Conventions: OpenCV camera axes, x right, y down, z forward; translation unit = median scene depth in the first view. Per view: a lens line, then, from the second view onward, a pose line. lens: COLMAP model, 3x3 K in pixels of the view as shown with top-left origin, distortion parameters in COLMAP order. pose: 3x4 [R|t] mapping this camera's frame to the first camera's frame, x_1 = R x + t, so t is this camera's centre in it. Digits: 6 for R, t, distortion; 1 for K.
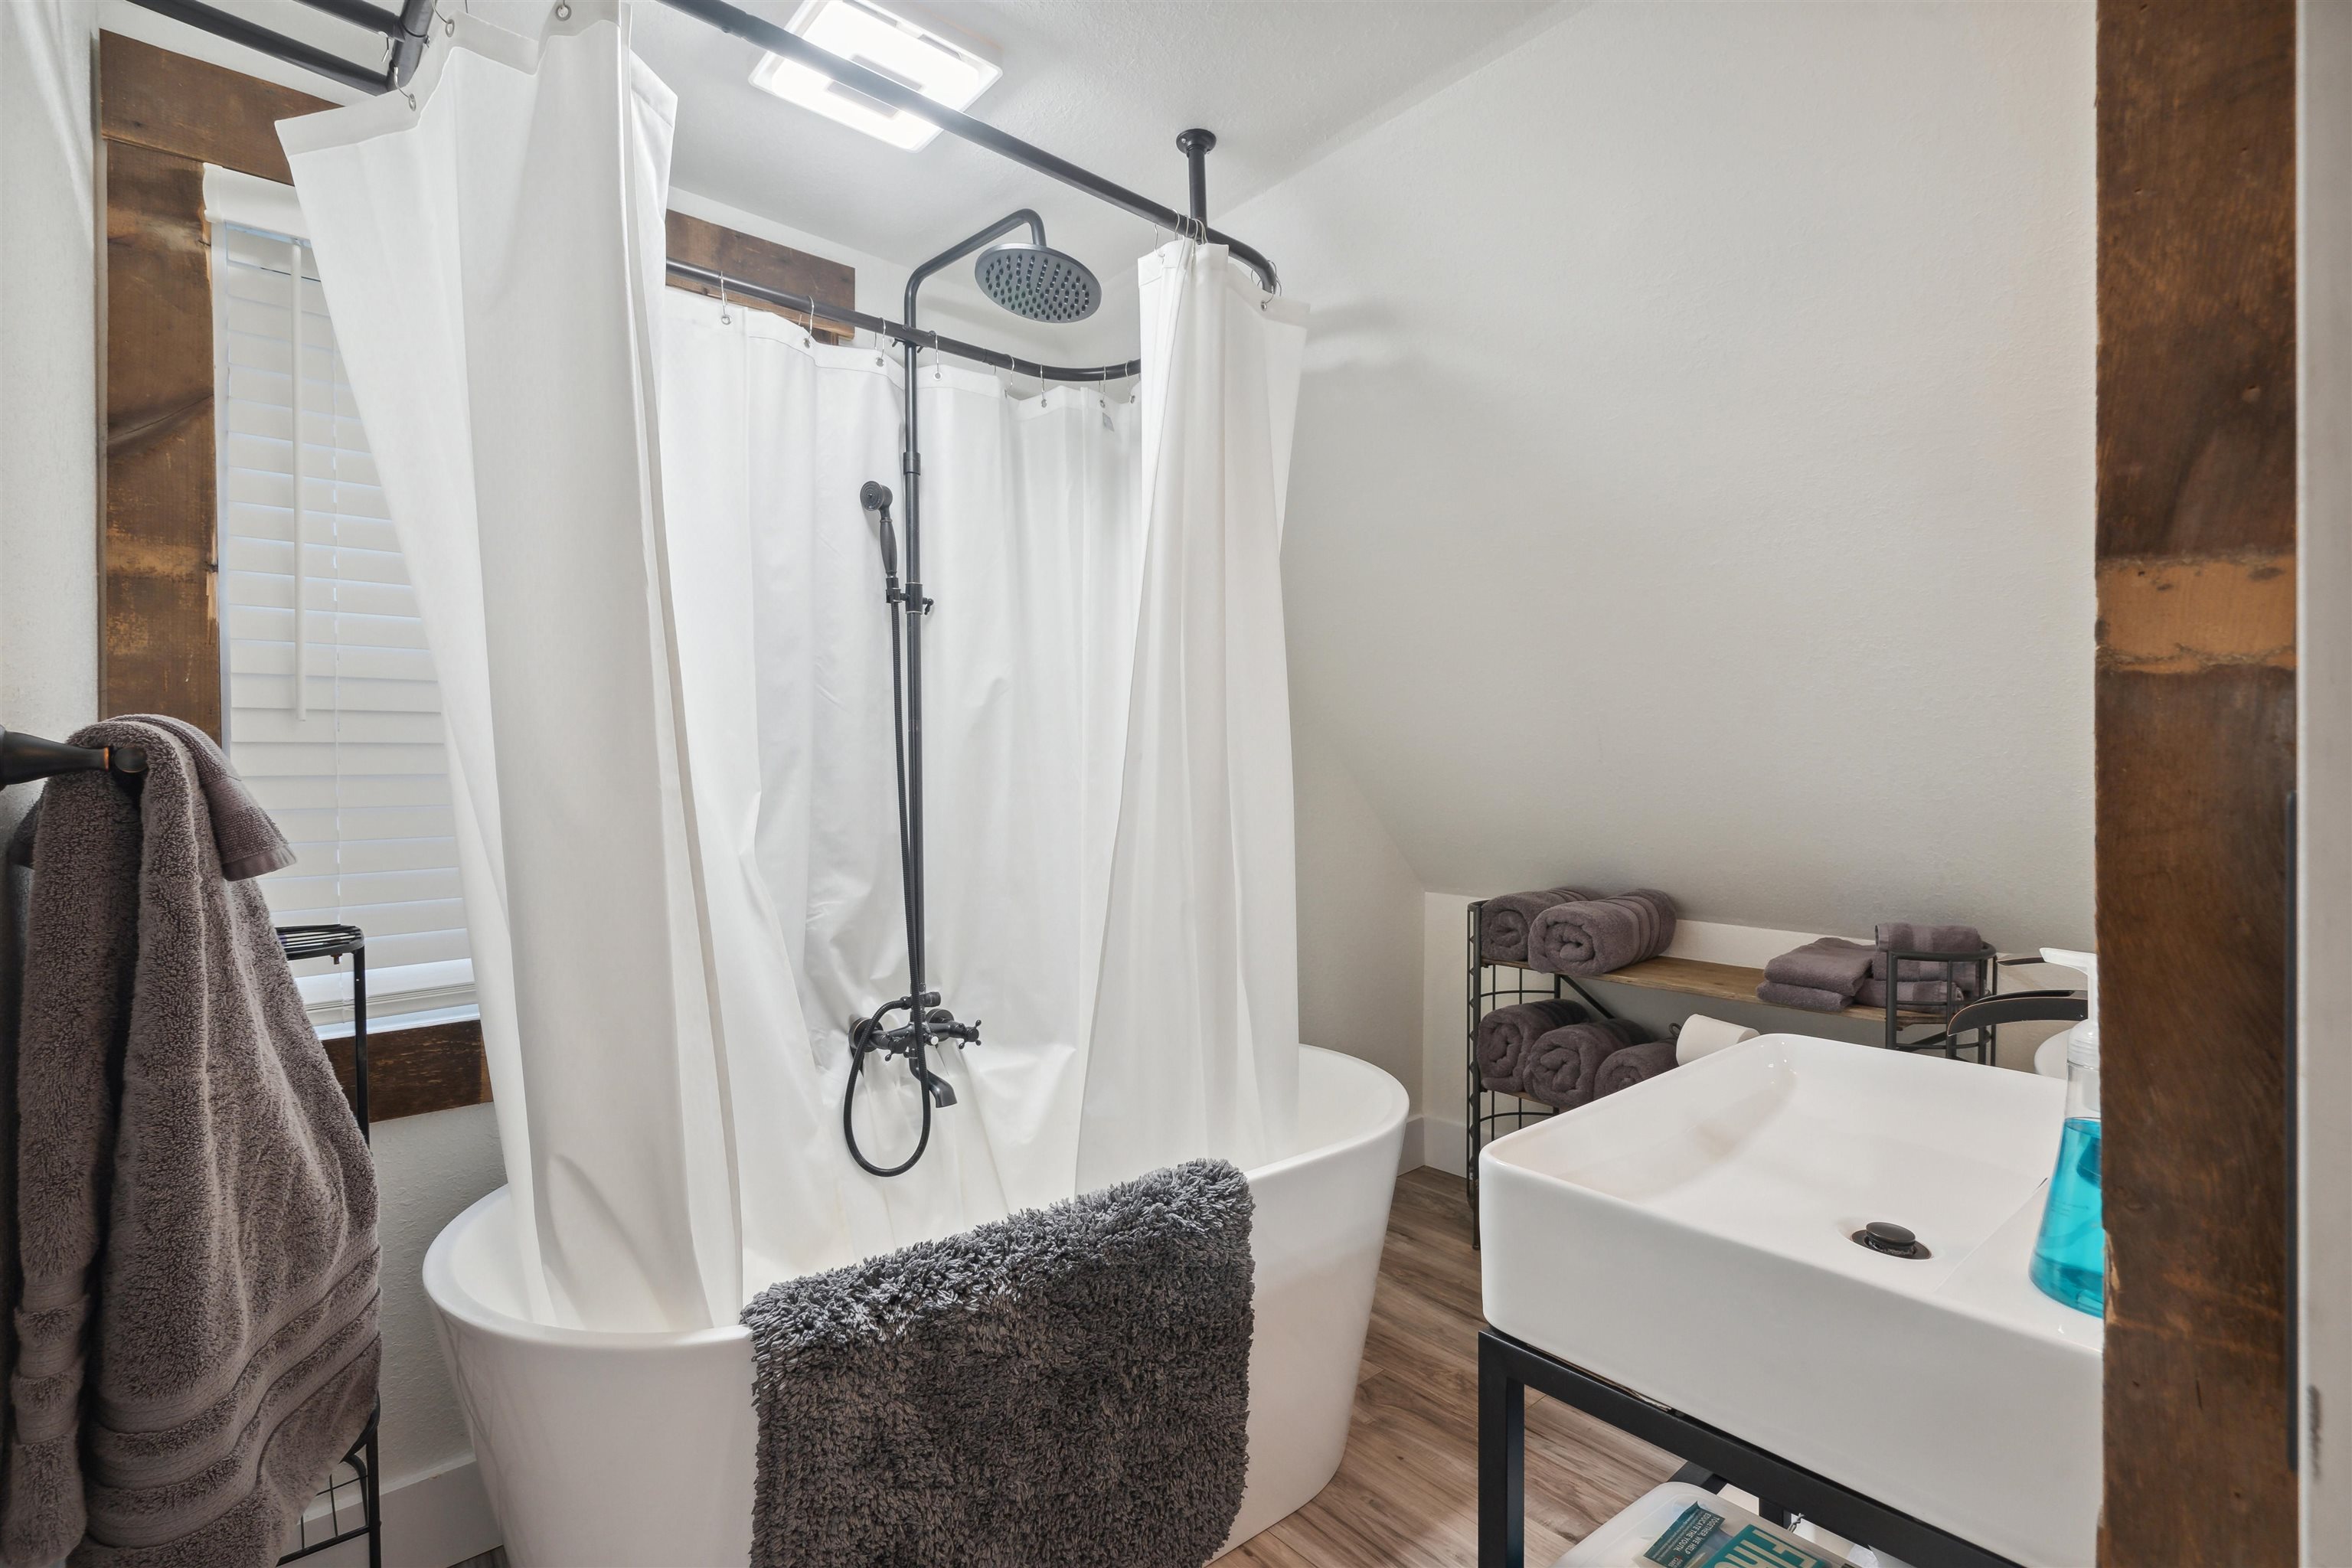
lens RADIAL K [[1066.7, 0, 1202.2], [0, 1066.7, 783.6], [0, 0, 1]] dist [-0.000962, -0.000012]
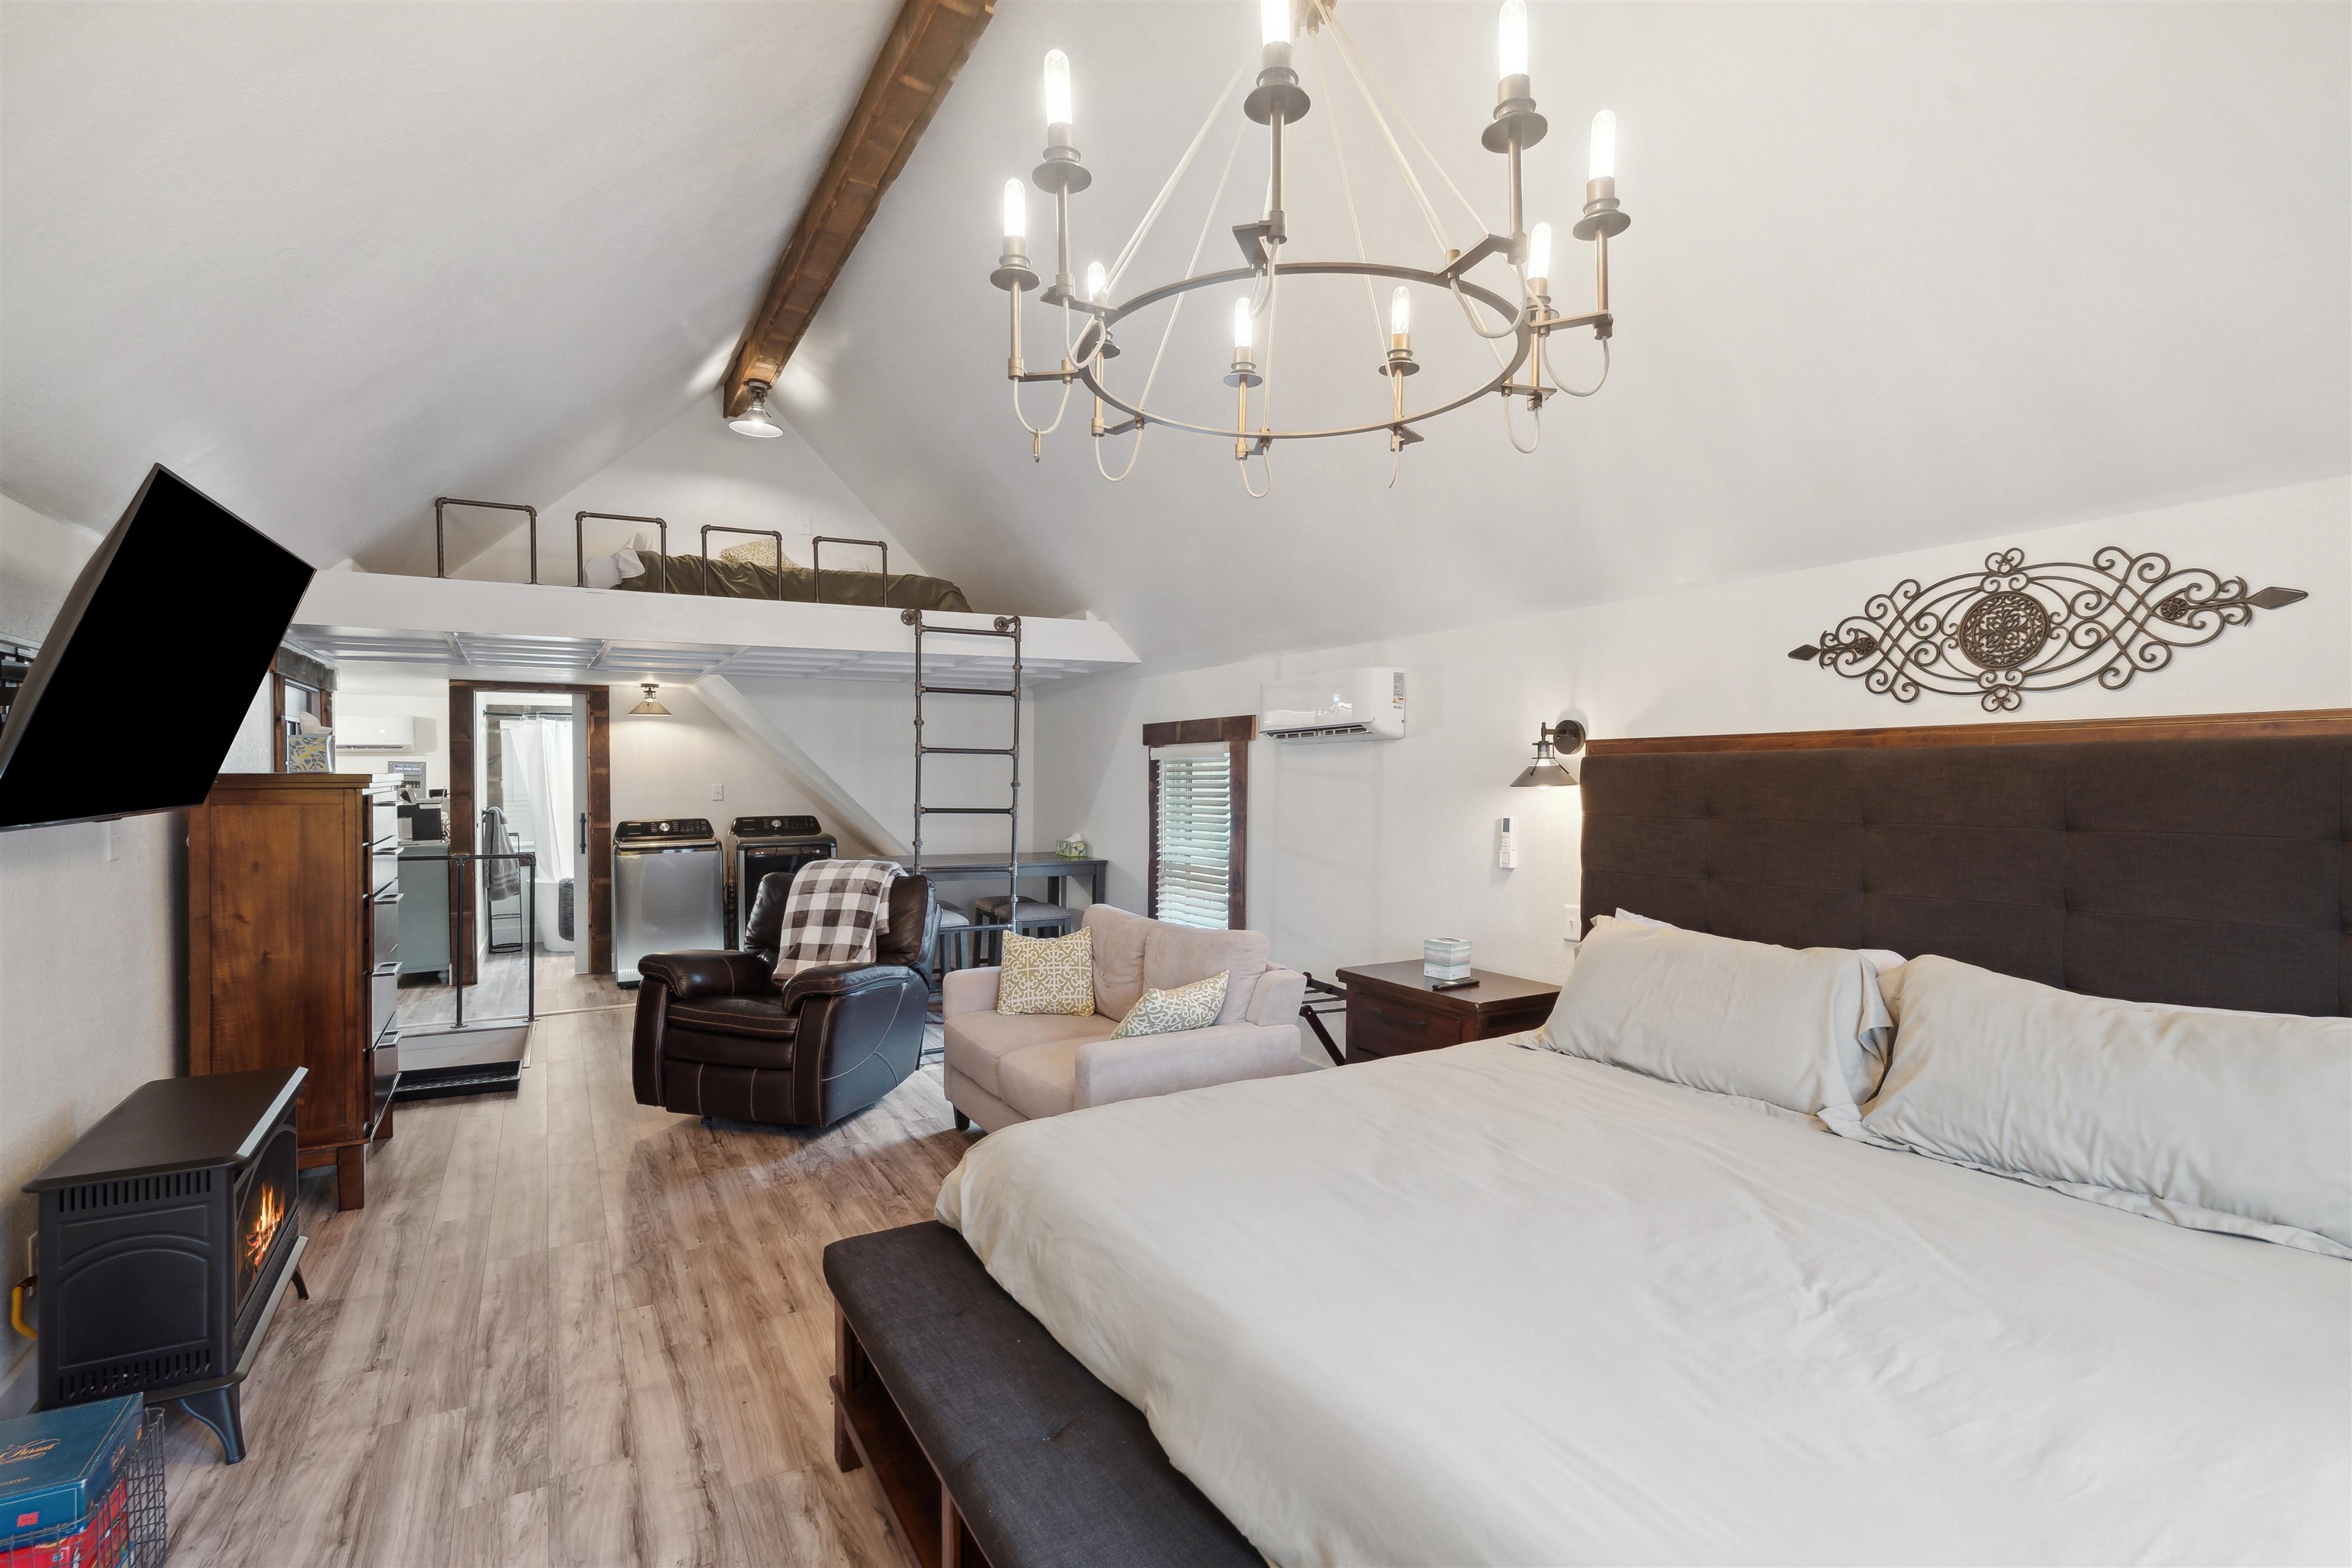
lens RADIAL K [[1103.6, 0, 1176.0], [0, 1103.6, 784.0], [0, 0, 1]] dist [-0.000505, 0.001216]
pose [[0.976916, 0.000327, -0.213626, 5.908093], [-0.000013, 0.999999, 0.001474, -0.237286], [0.213626, -0.001437, 0.976914, -6.117931]]
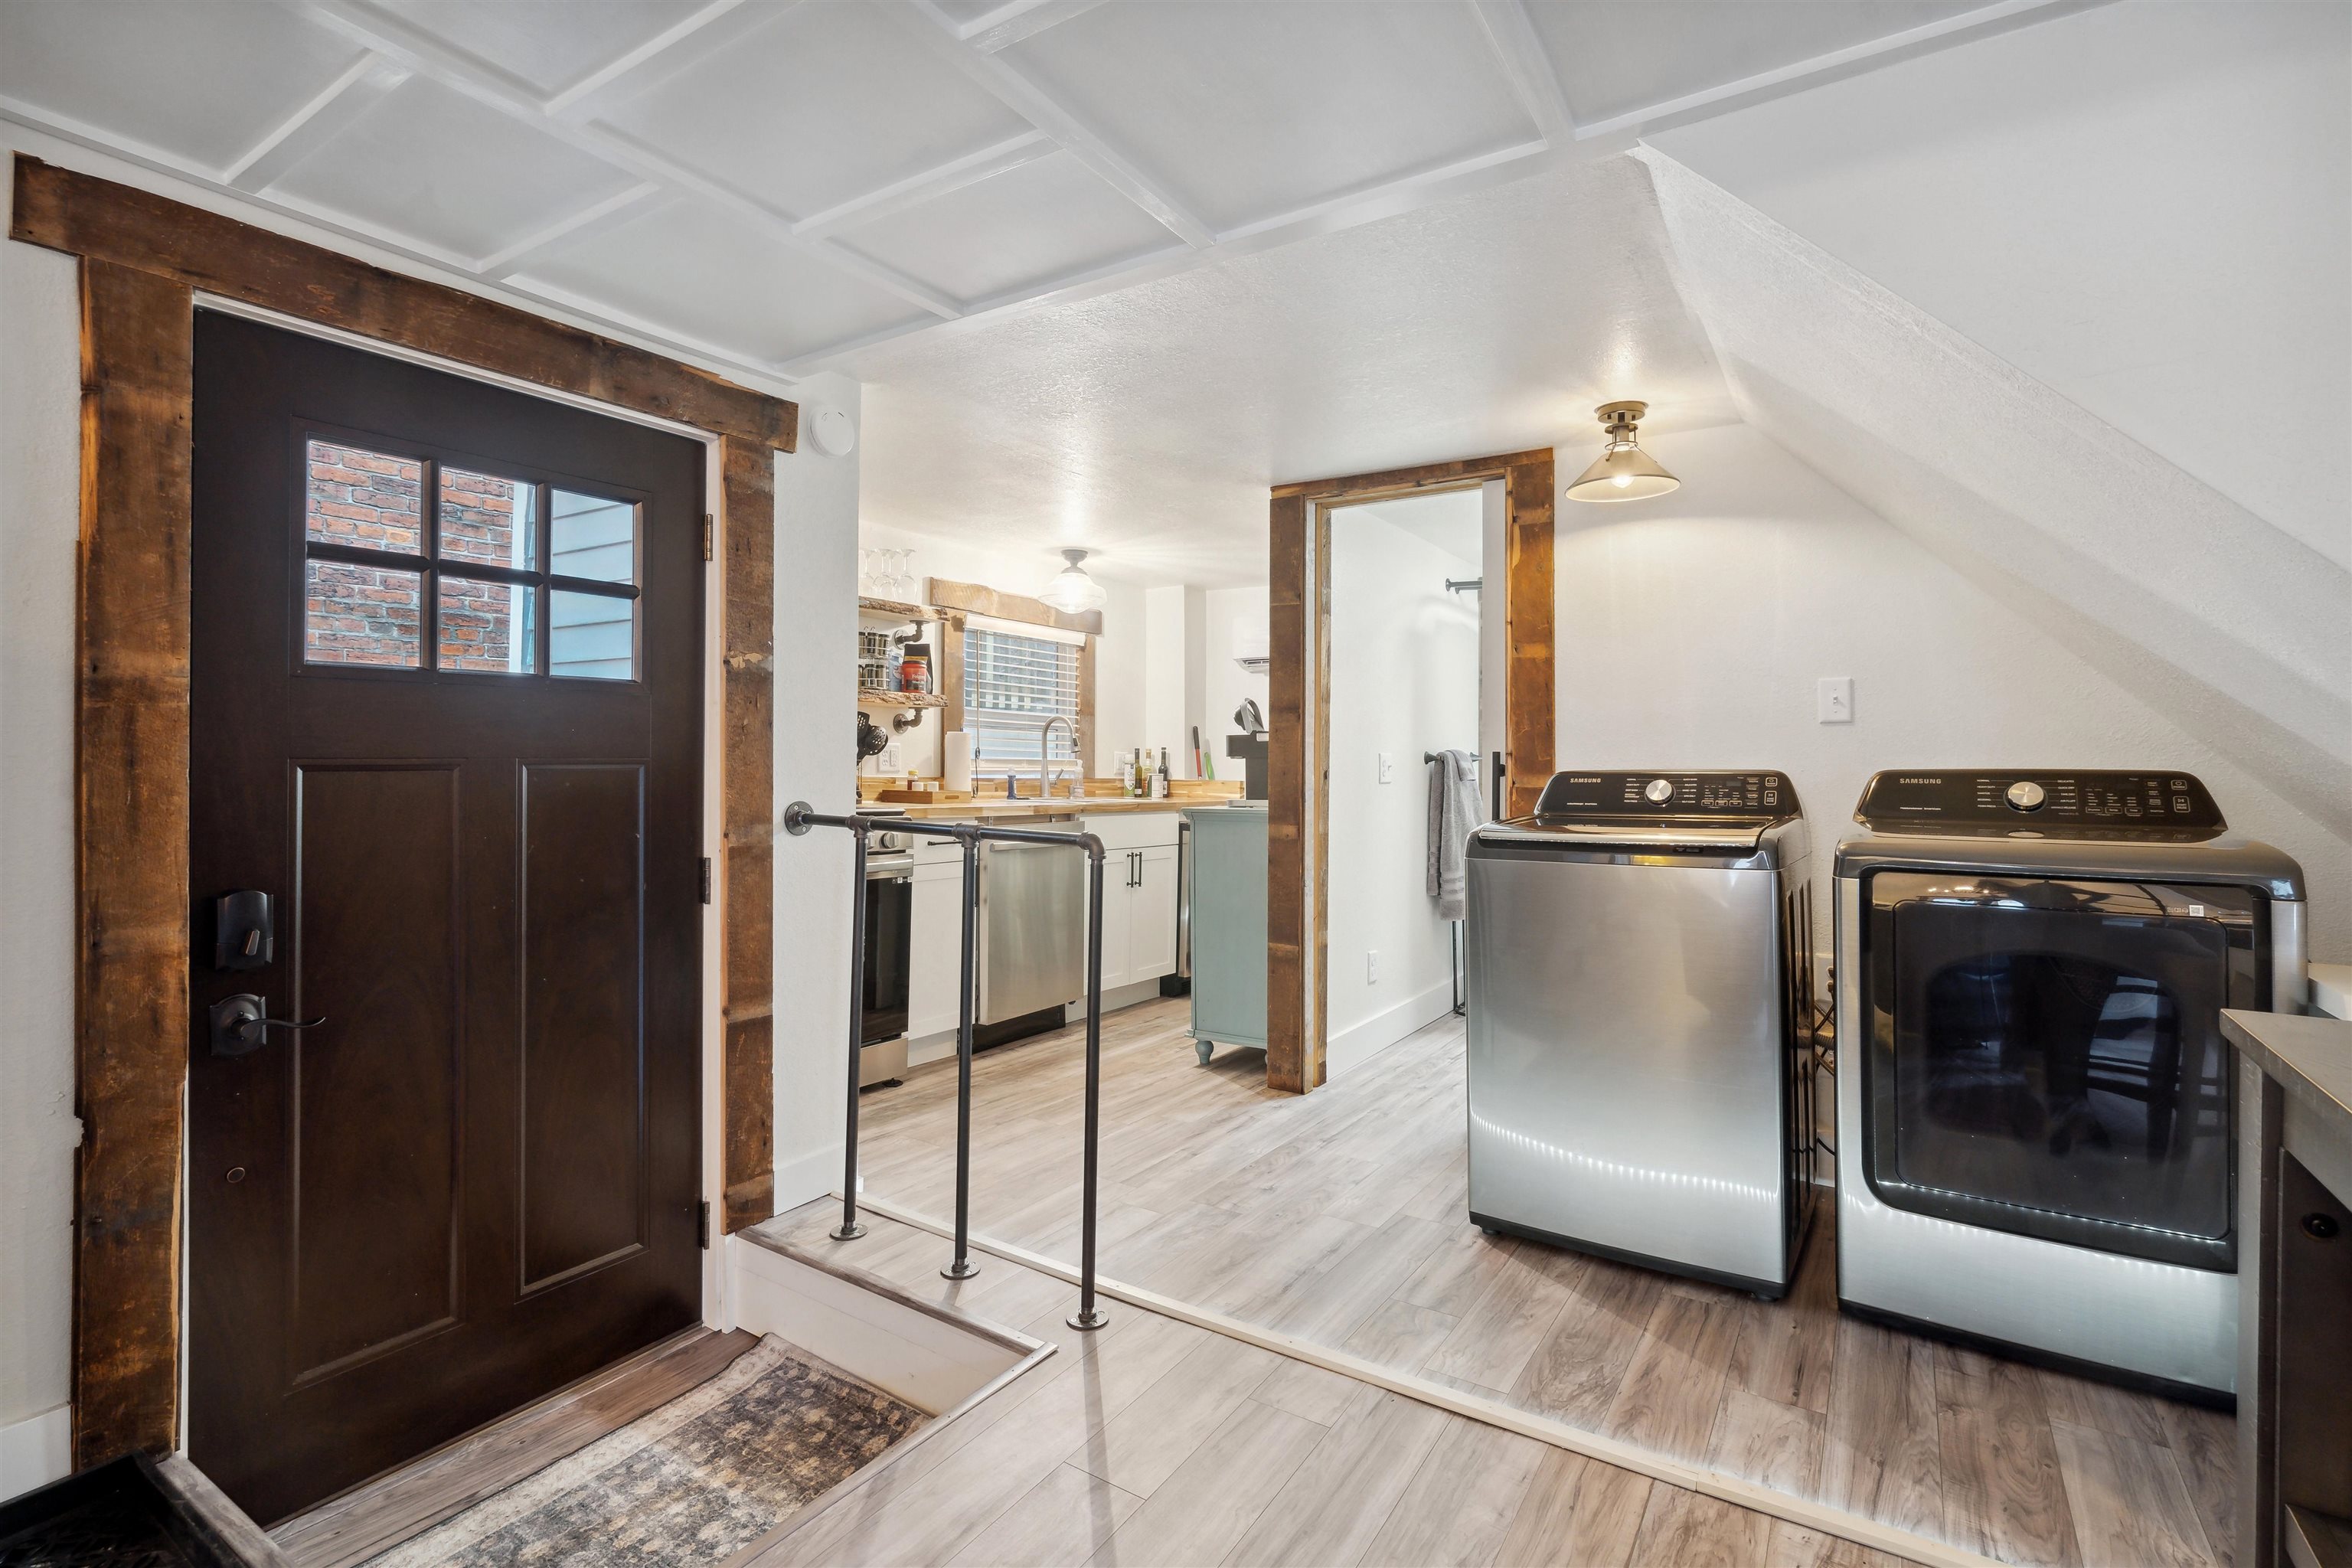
lens RADIAL K [[1111.7, 0, 1170.4], [0, 1111.7, 747.1], [0, 0, 1]] dist [0.000922, 0.000837]
pose [[0.257373, -0.008078, -0.966278, 3.287529], [-0.009758, 0.999892, -0.010958, -0.001535], [0.966263, 0.012249, 0.257266, -1.455323]]
